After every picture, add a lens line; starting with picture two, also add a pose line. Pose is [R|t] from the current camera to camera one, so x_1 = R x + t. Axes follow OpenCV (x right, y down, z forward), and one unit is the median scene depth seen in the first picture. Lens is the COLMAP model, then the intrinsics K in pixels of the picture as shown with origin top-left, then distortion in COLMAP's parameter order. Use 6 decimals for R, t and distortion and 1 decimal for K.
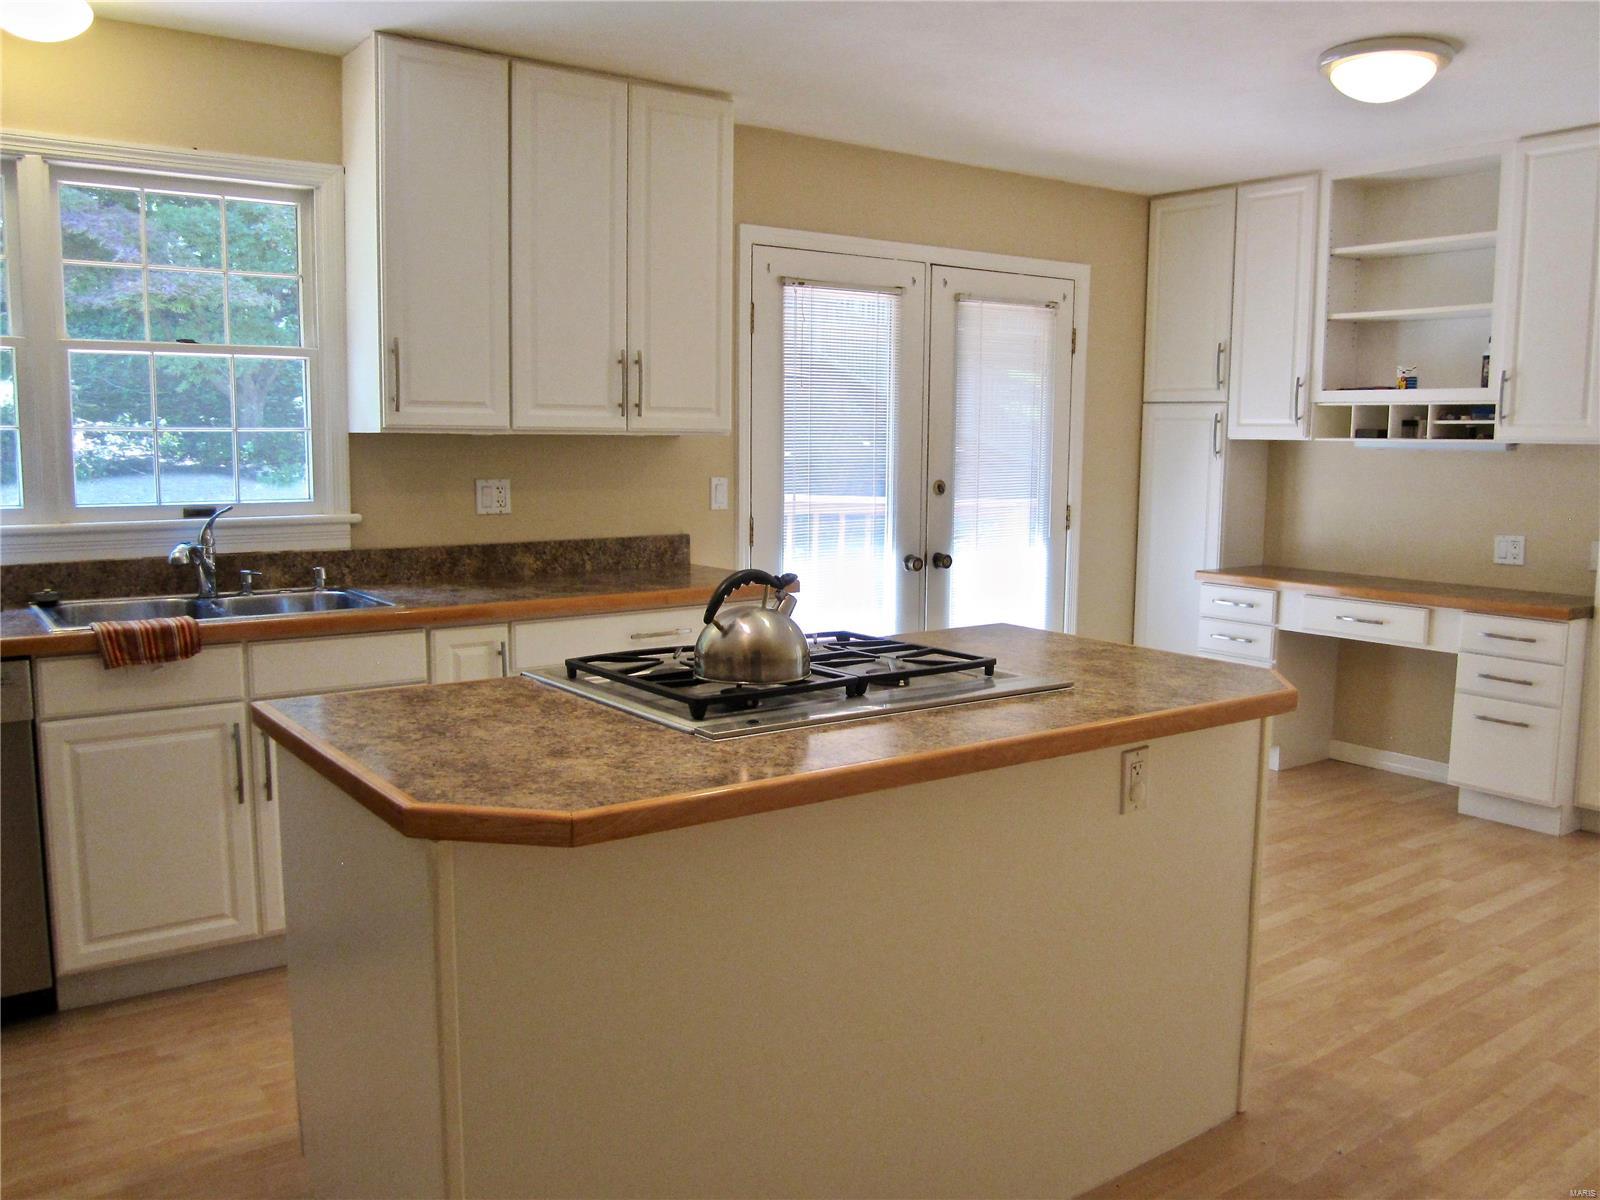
lens RADIAL K [[1323.8, 0, 800.0], [0, 1323.8, 601.5], [0, 0, 1]] dist [-0.057411, 0.023578]
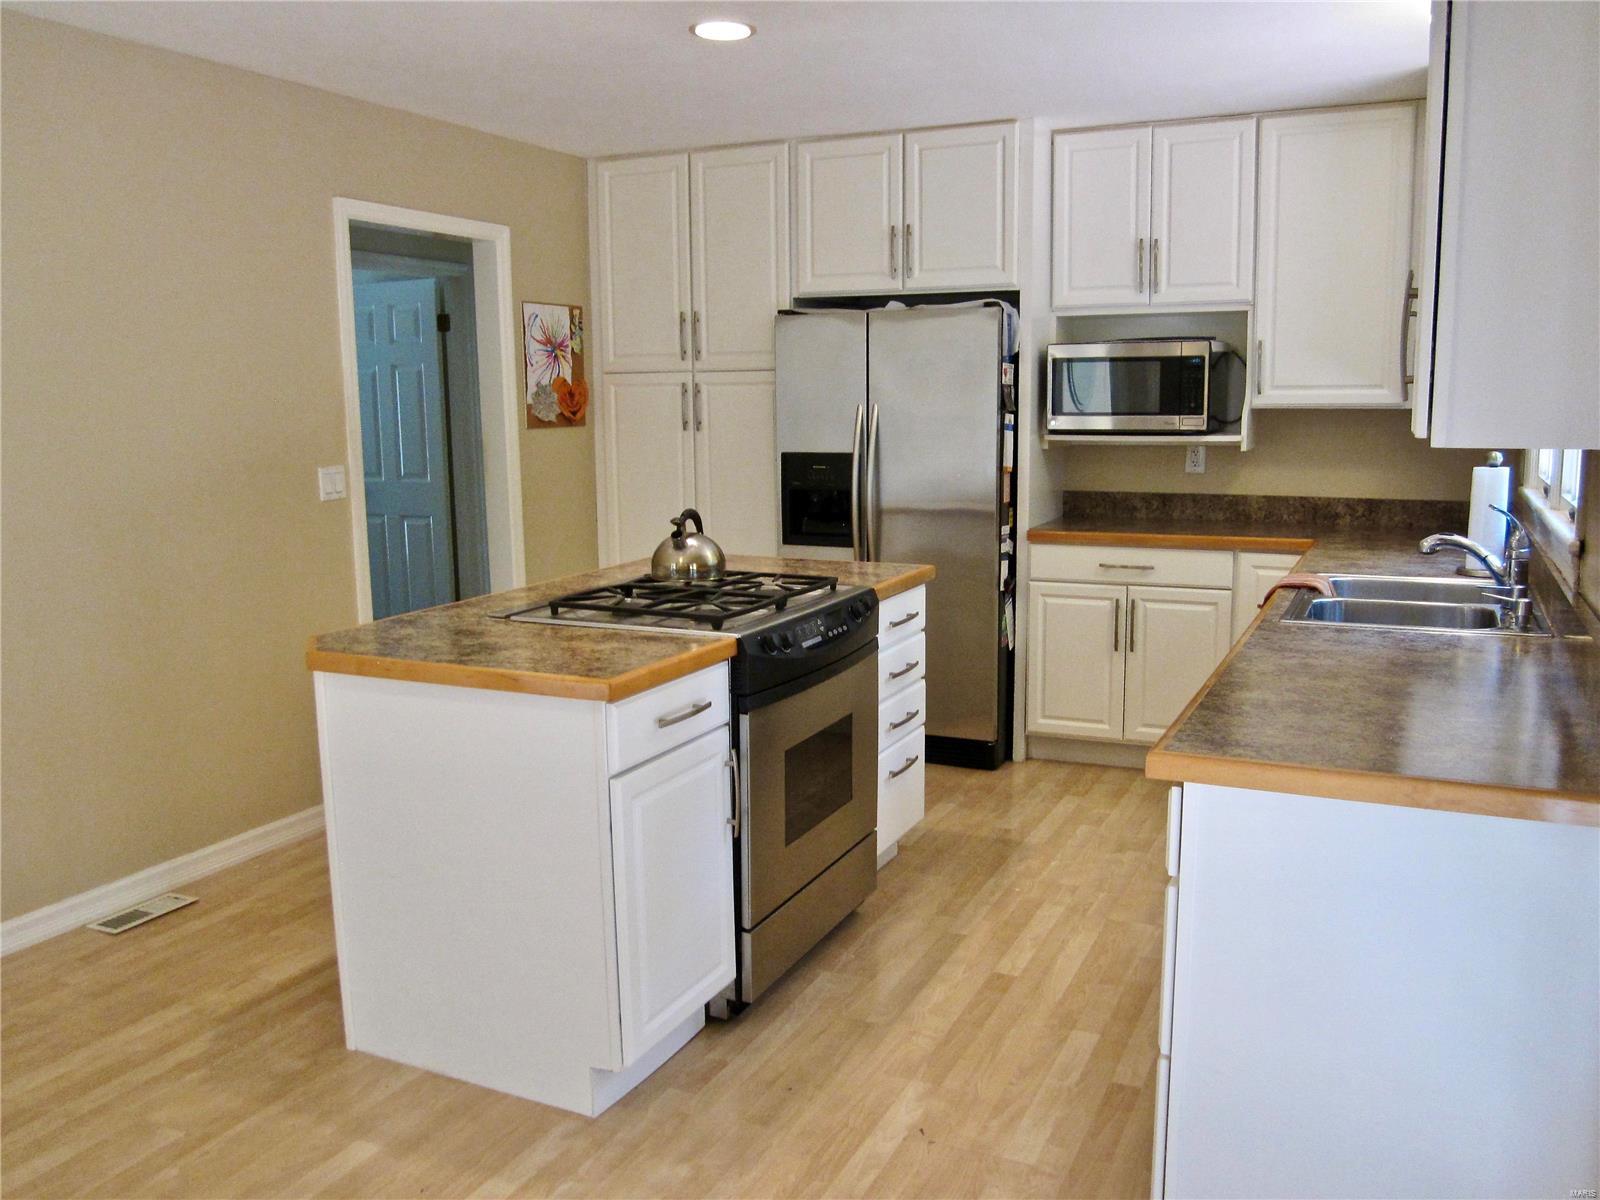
lens RADIAL K [[1323.8, 0, 801.8], [0, 1323.8, 600.5], [0, 0, 1]] dist [-0.057411, 0.023578]
pose [[-0.879087, 0.084222, -0.469161, 0.537057], [-0.046116, 0.964621, 0.259575, -0.306254], [0.474425, 0.249825, -0.844102, 2.211227]]
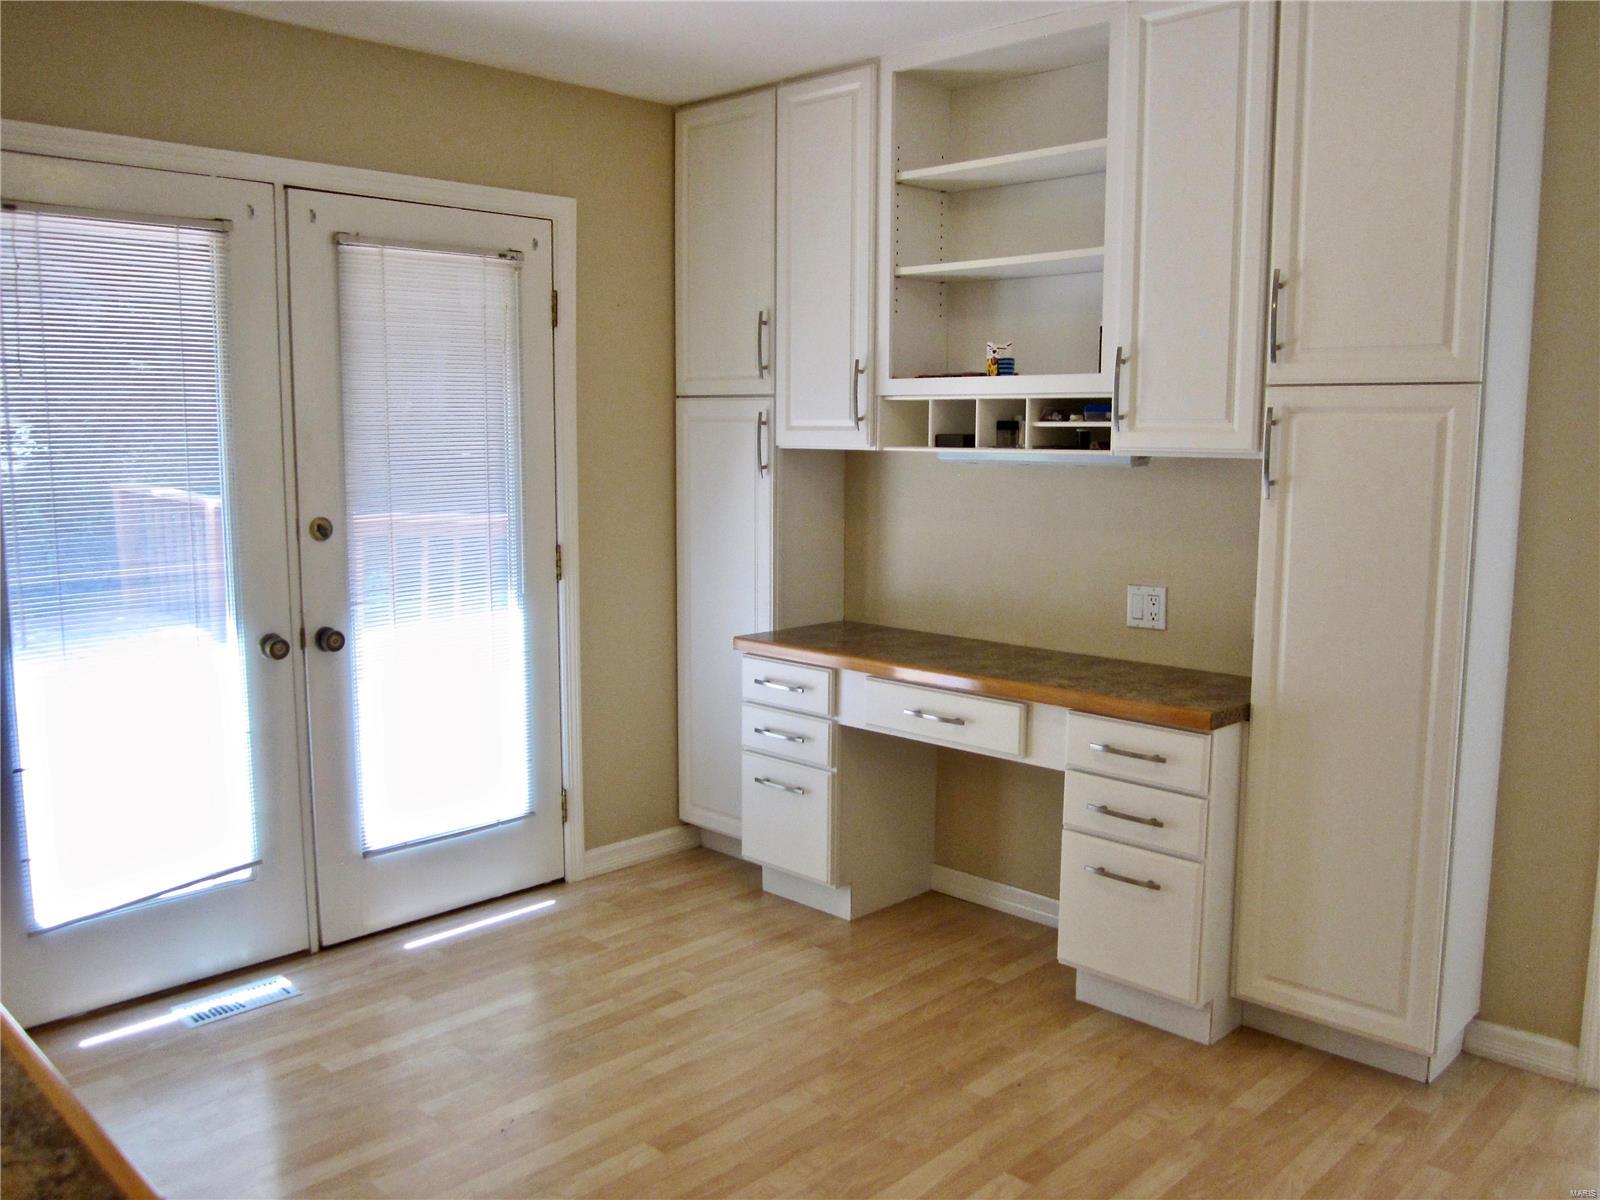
lens RADIAL K [[1323.8, 0, 807.1], [0, 1323.8, 596.8], [0, 0, 1]] dist [-0.057411, 0.023578]
pose [[0.985979, -0.025440, 0.164920, 0.238999], [0.024752, 0.999674, 0.006223, -0.051525], [-0.165024, -0.002053, 0.986287, 0.321881]]
